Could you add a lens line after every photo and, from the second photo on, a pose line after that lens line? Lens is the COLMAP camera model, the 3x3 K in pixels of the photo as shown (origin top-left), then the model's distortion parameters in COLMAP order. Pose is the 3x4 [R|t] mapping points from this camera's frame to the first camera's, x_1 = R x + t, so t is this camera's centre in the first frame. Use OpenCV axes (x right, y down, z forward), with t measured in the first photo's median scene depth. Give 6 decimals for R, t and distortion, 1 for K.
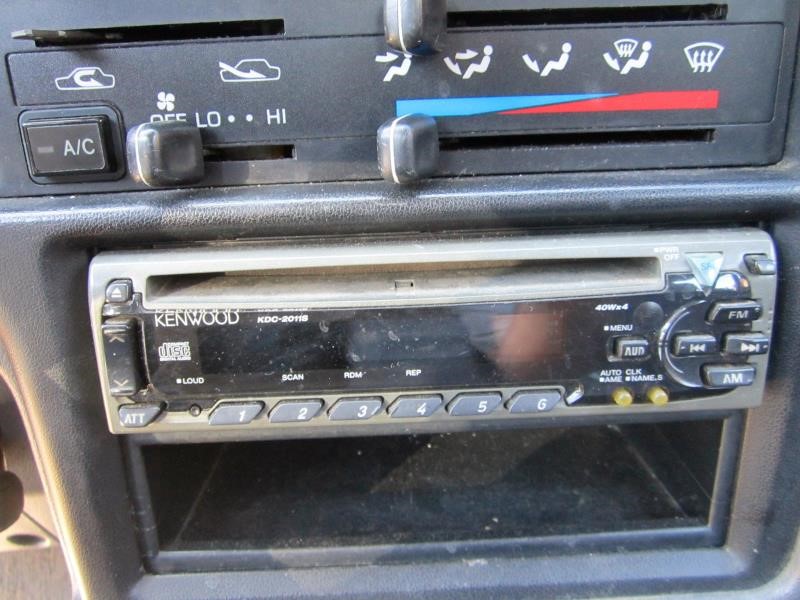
lens RADIAL K [[662.9, 0, 399.6], [0, 662.9, 300.9], [0, 0, 1]] dist [-0.031632, -0.001627]
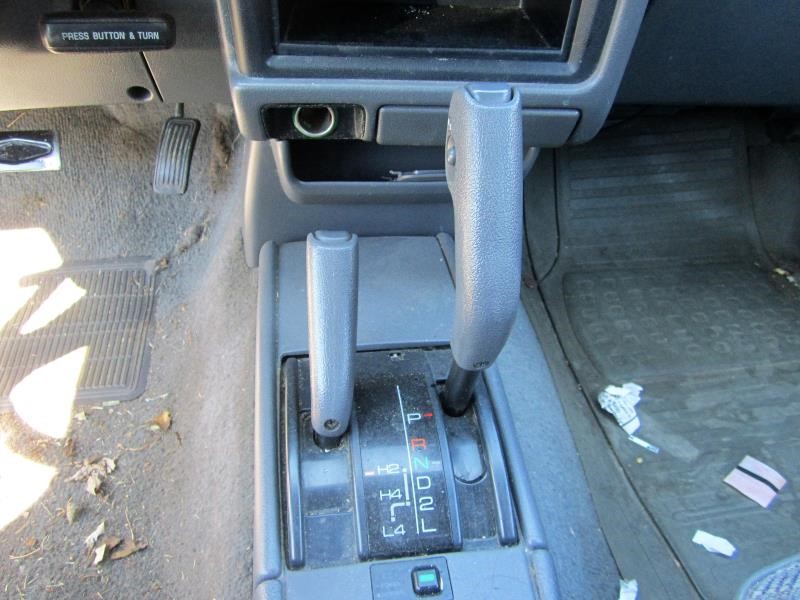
lens RADIAL K [[662.9, 0, 401.0], [0, 662.9, 299.4], [0, 0, 1]] dist [-0.031632, -0.001627]
pose [[0.995458, 0.033254, 0.089208, -0.158970], [-0.066659, 0.912460, 0.403700, 0.261680], [-0.067974, -0.407813, 0.910532, -1.078628]]
